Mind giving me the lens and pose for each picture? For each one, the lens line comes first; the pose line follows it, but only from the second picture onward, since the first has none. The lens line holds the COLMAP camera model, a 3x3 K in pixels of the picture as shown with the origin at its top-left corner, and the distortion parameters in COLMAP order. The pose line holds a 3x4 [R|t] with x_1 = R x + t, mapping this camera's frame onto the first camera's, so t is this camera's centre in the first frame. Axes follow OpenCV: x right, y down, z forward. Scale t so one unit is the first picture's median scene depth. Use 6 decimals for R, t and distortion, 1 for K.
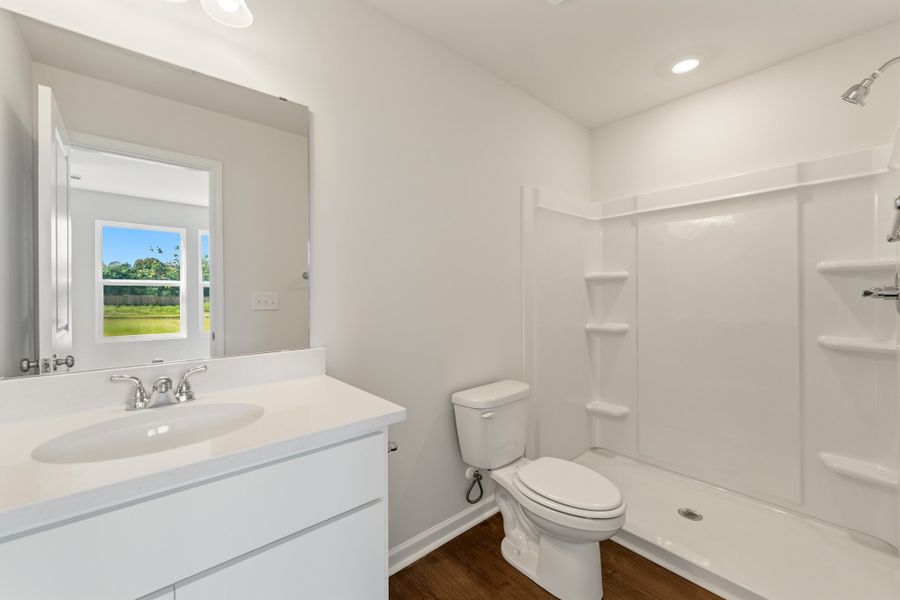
lens RADIAL K [[364.1, 0, 450.0], [0, 364.1, 300.0], [0, 0, 1]] dist [-0.001470, -0.000432]
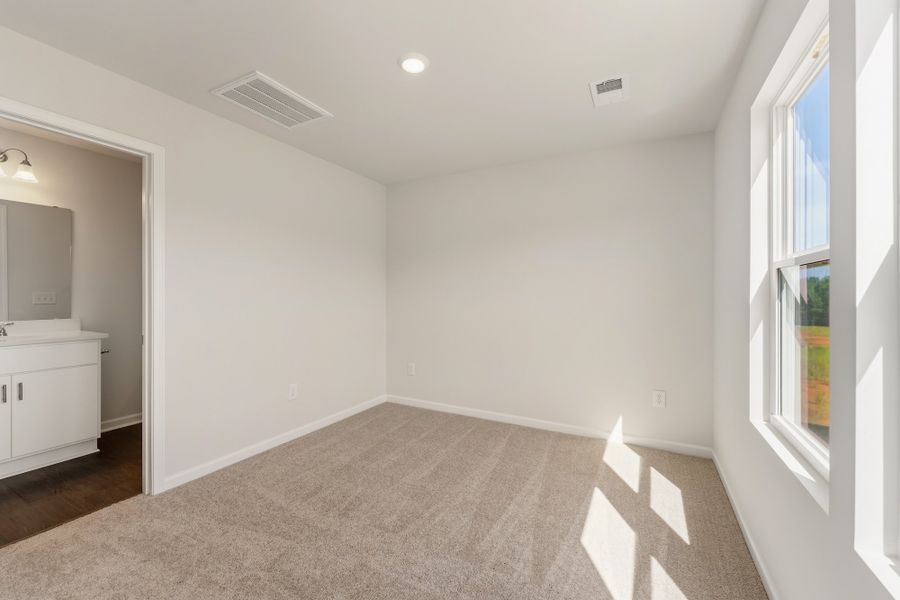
lens RADIAL K [[364.1, 0, 450.0], [0, 364.1, 300.0], [0, 0, 1]] dist [-0.001470, -0.000432]
pose [[0.931565, 0.002280, 0.363567, 0.953389], [-0.001212, 0.999994, -0.003165, 0.025460], [-0.363572, 0.002508, 0.931563, -1.889420]]
